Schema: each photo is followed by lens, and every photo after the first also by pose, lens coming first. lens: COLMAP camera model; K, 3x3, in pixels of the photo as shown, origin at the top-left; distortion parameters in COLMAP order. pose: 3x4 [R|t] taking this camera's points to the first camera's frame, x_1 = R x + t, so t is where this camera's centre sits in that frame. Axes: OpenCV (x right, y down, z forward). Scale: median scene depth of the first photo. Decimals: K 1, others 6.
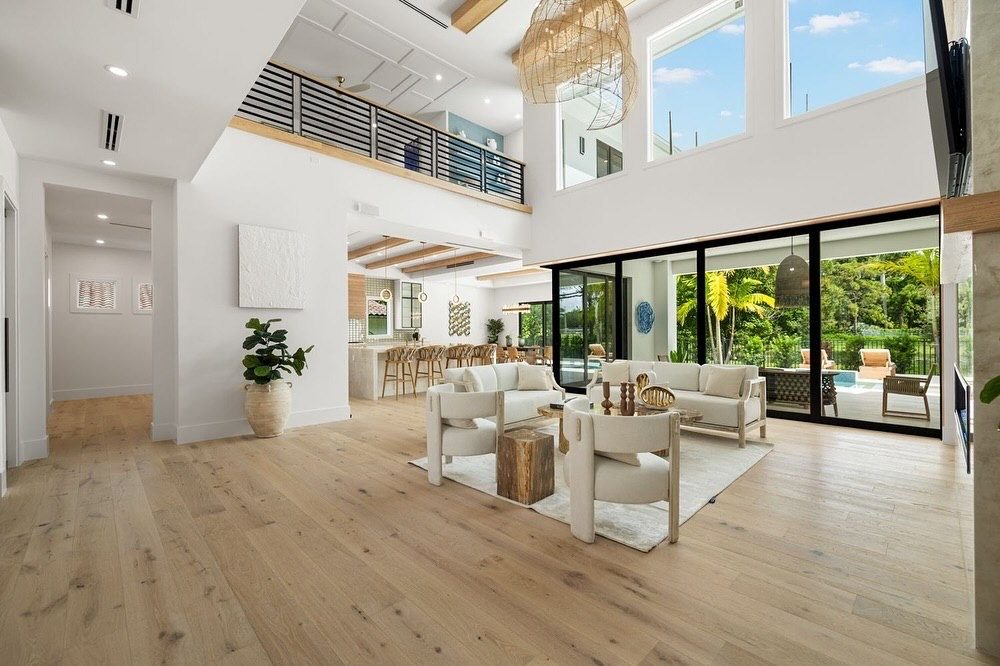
lens RADIAL K [[423.6, 0, 499.8], [0, 423.6, 331.0], [0, 0, 1]] dist [0.000658, 0.000033]
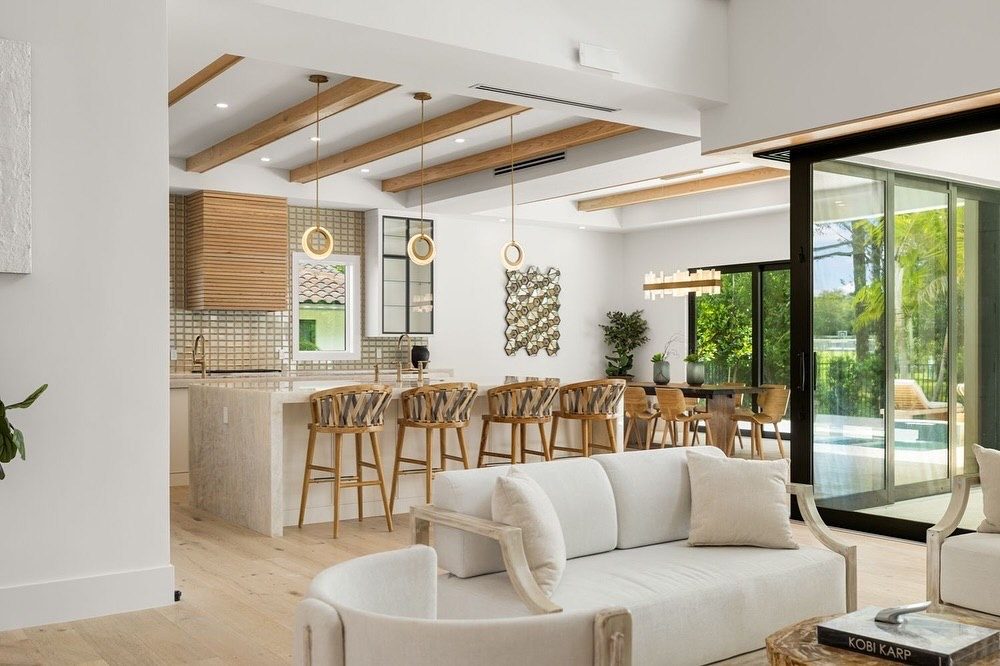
lens RADIAL K [[970.2, 0, 498.8], [0, 970.2, 343.0], [0, 0, 1]] dist [0.022478, 0.000000]
pose [[0.989428, 0.003831, -0.144973, 0.004038], [-0.003827, 0.999993, 0.000302, 0.000315], [0.144973, 0.000256, 0.989436, 0.138959]]
